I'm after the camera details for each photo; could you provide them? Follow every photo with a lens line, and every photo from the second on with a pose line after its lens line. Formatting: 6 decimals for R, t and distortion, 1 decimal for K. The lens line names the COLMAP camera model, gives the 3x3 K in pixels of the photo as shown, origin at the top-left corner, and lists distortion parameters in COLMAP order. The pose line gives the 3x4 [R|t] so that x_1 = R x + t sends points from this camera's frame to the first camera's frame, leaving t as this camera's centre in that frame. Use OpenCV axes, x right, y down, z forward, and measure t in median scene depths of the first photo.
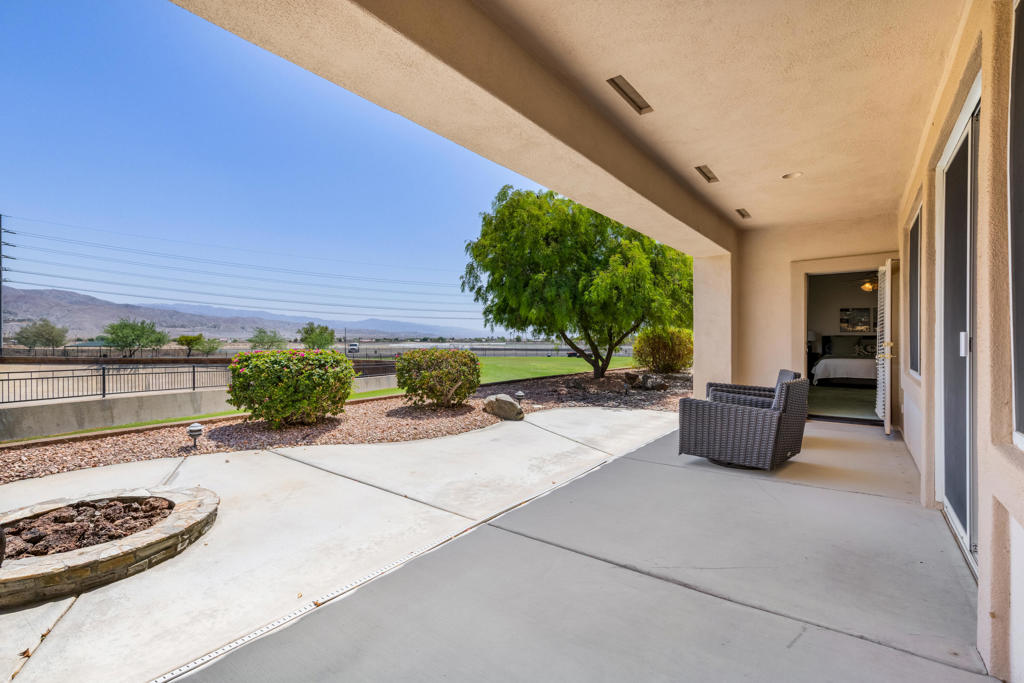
lens RADIAL K [[467.3, 0, 506.7], [0, 467.3, 340.8], [0, 0, 1]] dist [0.011098, -0.002306]
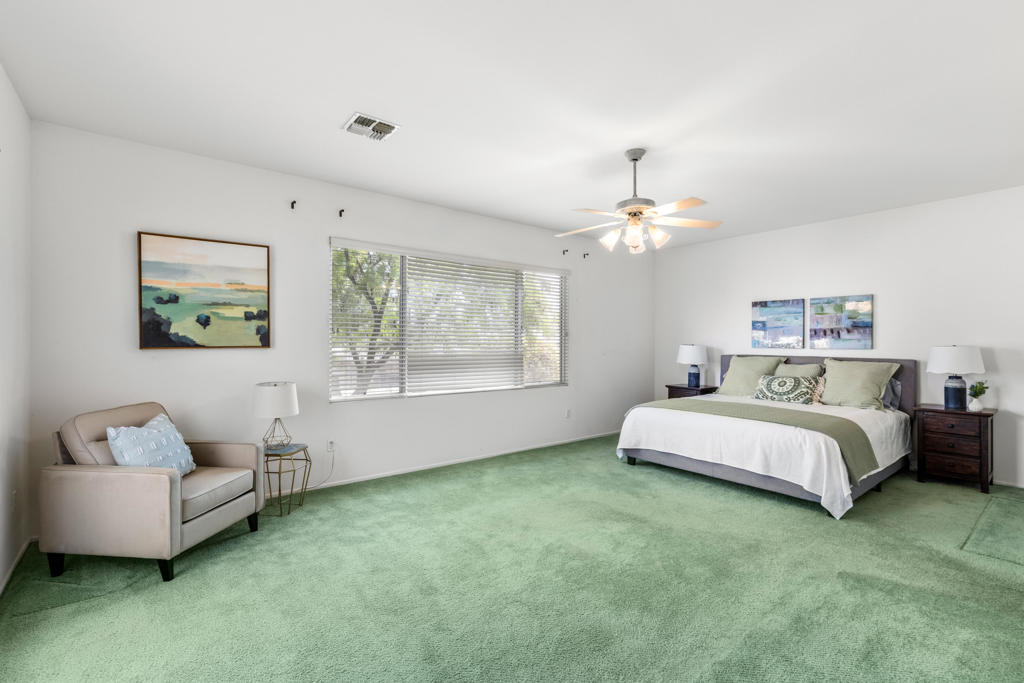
lens RADIAL K [[467.3, 0, 511.4], [0, 467.3, 341.0], [0, 0, 1]] dist [0.011098, -0.002306]
pose [[0.969180, 0.006622, -0.246264, 0.593033], [-0.007492, 0.999969, -0.002593, -0.022734], [0.246239, 0.004358, 0.969199, 0.452106]]
